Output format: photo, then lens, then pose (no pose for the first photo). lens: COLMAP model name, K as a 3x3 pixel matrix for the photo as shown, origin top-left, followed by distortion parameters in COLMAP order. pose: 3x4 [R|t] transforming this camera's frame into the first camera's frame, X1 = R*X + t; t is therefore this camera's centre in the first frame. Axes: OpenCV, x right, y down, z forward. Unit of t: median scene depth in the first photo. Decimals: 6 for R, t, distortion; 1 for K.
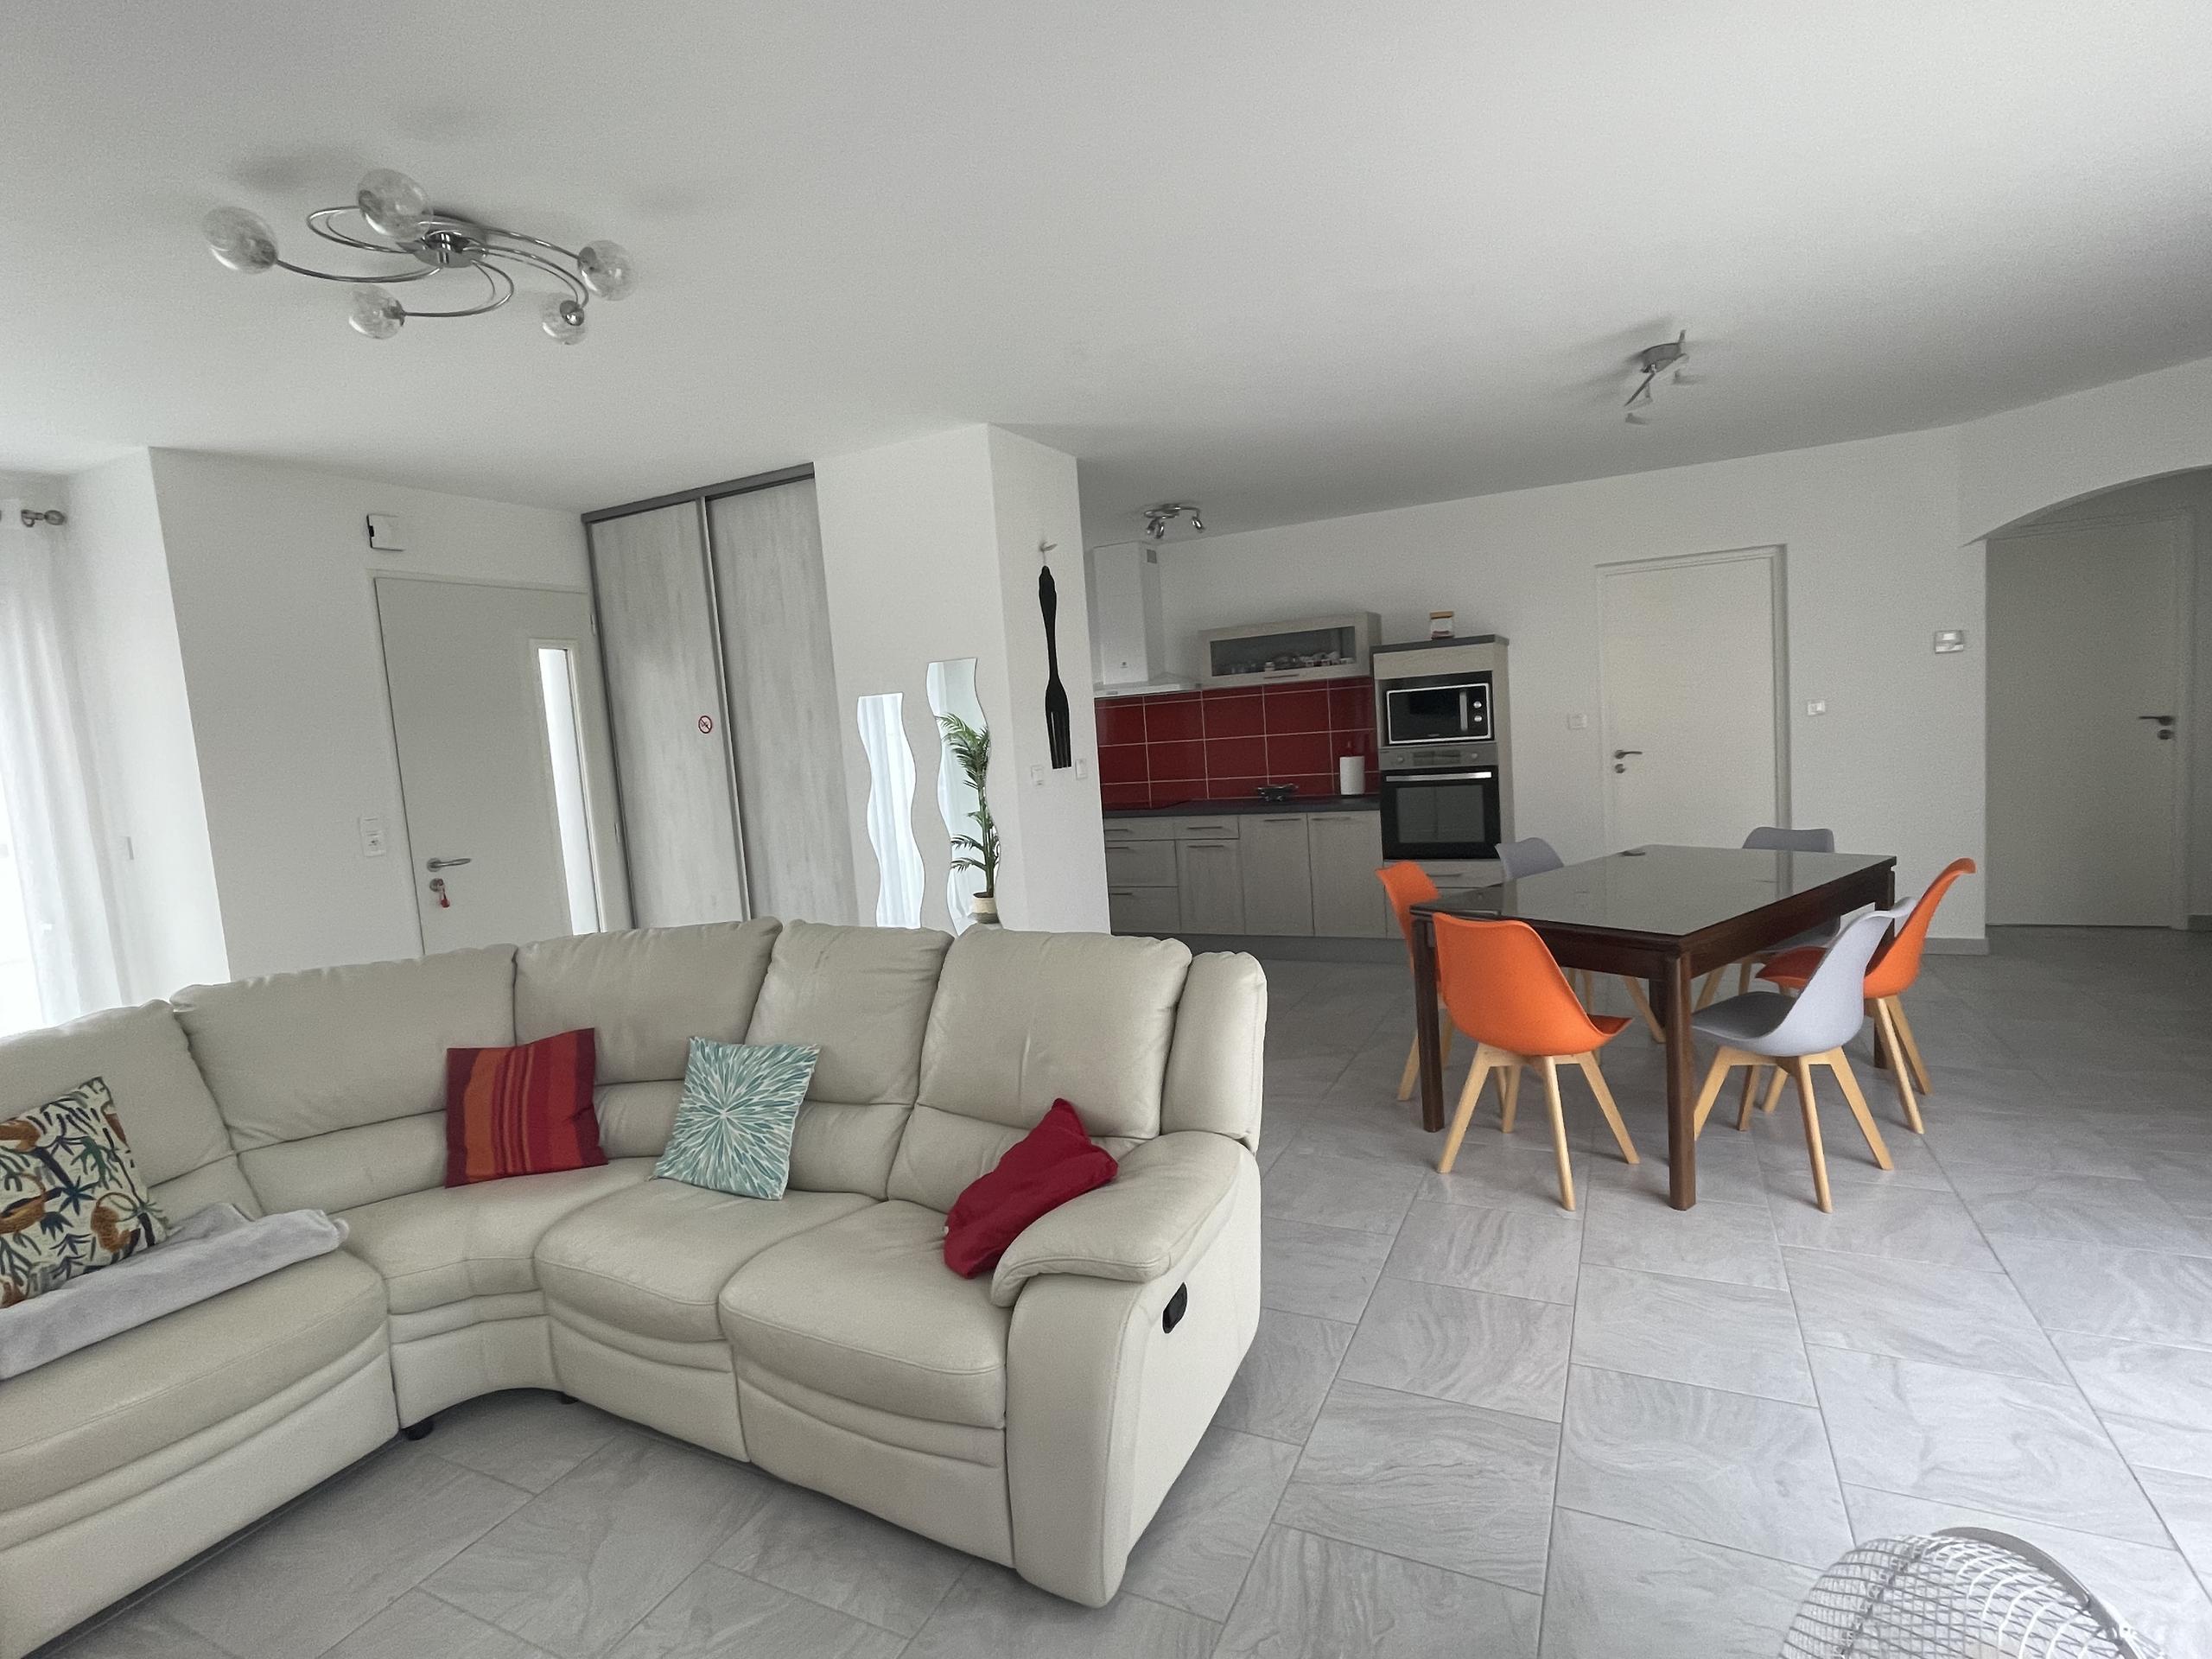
lens RADIAL K [[1057.7, 0, 1118.8], [0, 1057.7, 815.8], [0, 0, 1]] dist [-0.000278, 0.000107]
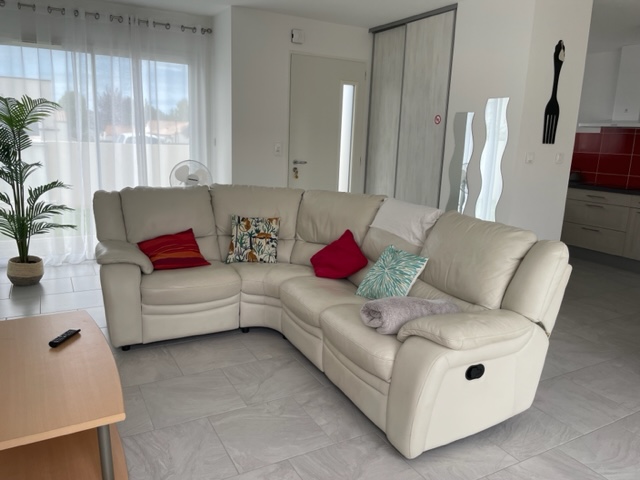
lens RADIAL K [[486.4, 0, 323.2], [0, 486.4, 240.4], [0, 0, 1]] dist [0.031026, 0.001158]
pose [[0.821500, 0.218636, -0.526627, 0.233106], [-0.149244, 0.973817, 0.171483, 0.029192], [0.550331, -0.062277, 0.832621, -0.071978]]
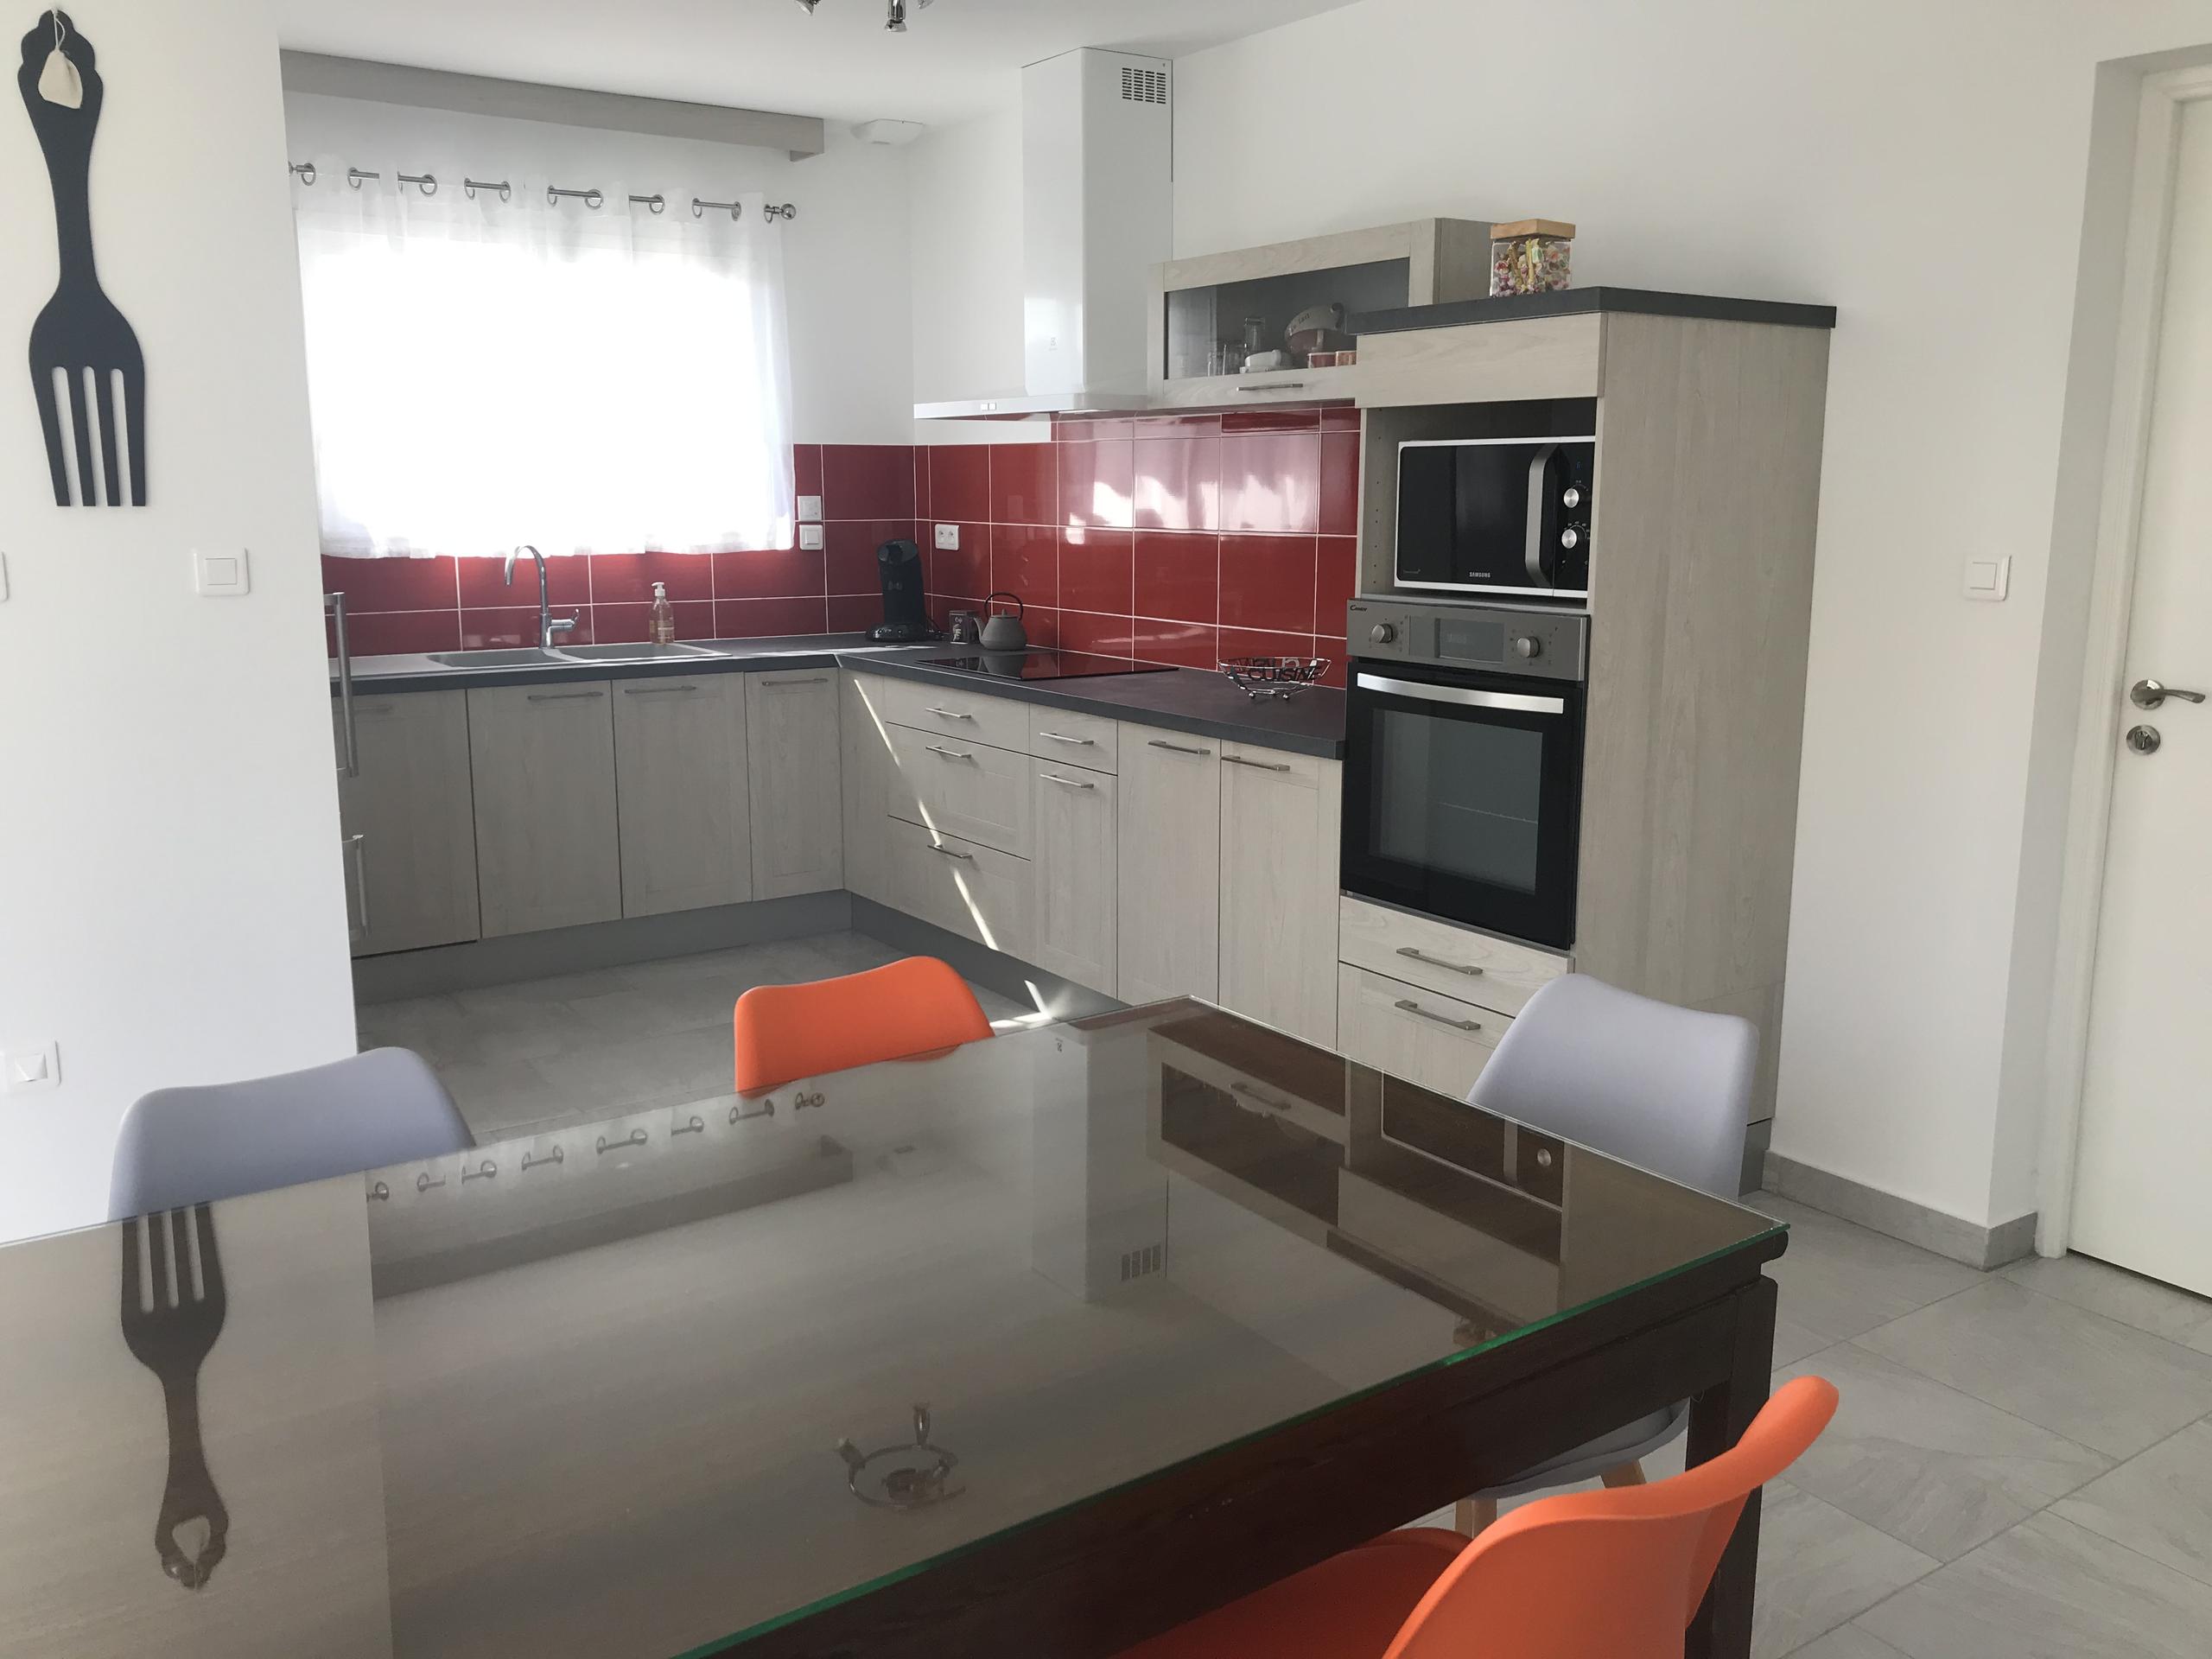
lens RADIAL K [[1800.9, 0, 1084.7], [0, 1800.9, 808.9], [0, 0, 1]] dist [0.024142, -0.024427]
pose [[0.873217, 0.160511, -0.460140, 1.147182], [-0.109117, 0.984627, 0.136395, -0.161332], [0.474959, -0.068893, 0.877307, 0.962540]]
